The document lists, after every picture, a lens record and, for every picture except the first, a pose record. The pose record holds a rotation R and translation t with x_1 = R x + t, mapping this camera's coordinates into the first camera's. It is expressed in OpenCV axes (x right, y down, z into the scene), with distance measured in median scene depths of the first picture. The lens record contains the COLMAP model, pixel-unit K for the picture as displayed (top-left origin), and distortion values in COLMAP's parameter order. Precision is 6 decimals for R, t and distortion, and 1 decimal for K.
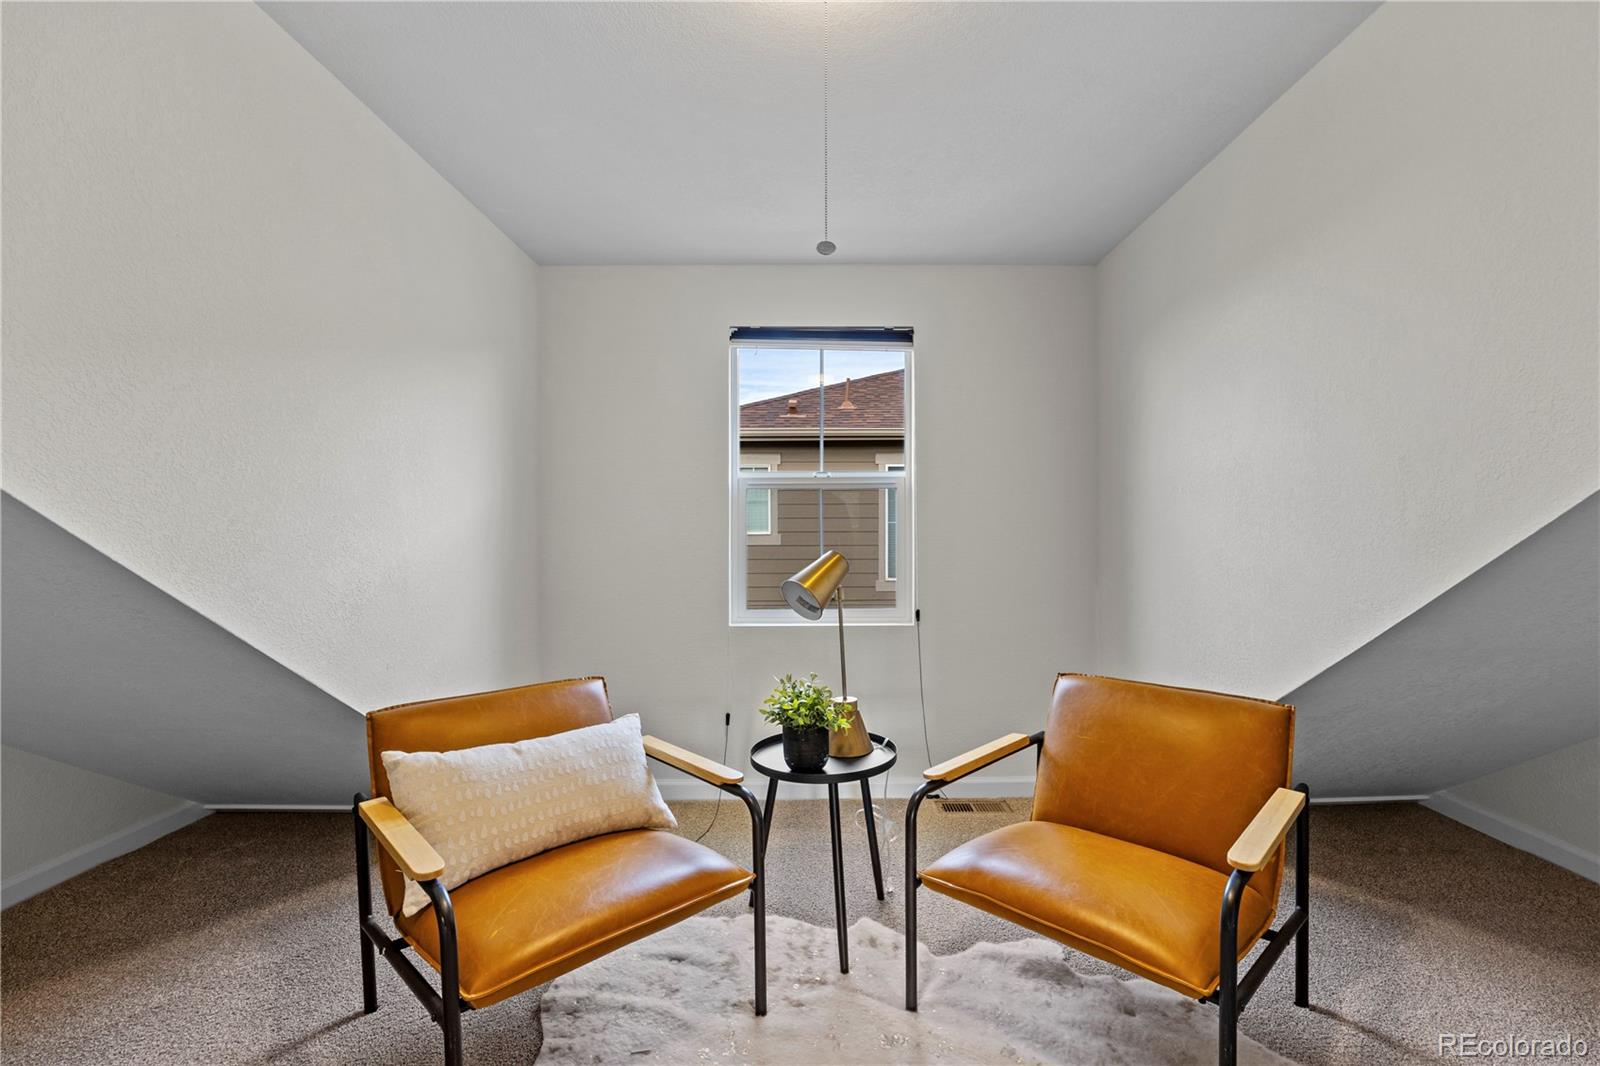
lens RADIAL K [[696.1, 0, 800.0], [0, 696.1, 533.0], [0, 0, 1]] dist [0.002237, -0.000051]
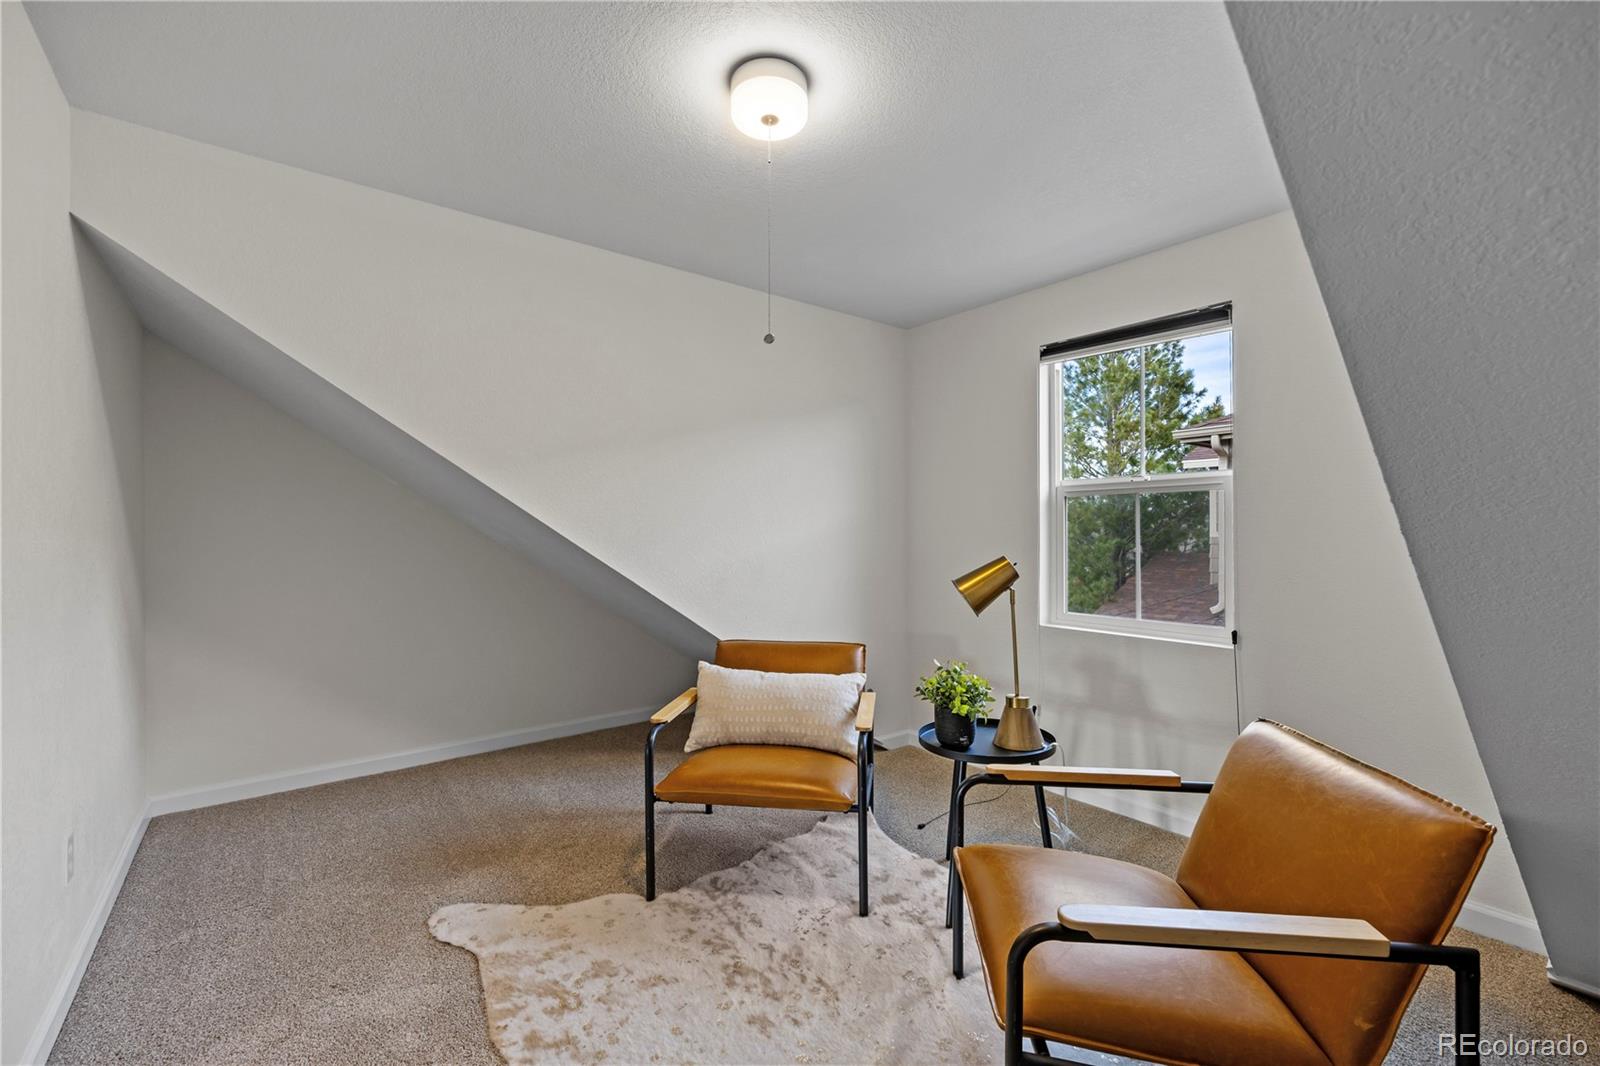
lens RADIAL K [[676.5, 0, 801.7], [0, 676.5, 525.0], [0, 0, 1]] dist [-0.008949, 0.000514]
pose [[0.632122, -0.005564, -0.774849, 0.802212], [-0.010459, 0.999822, -0.015712, -0.000469], [0.774798, 0.018036, 0.631951, 0.115182]]
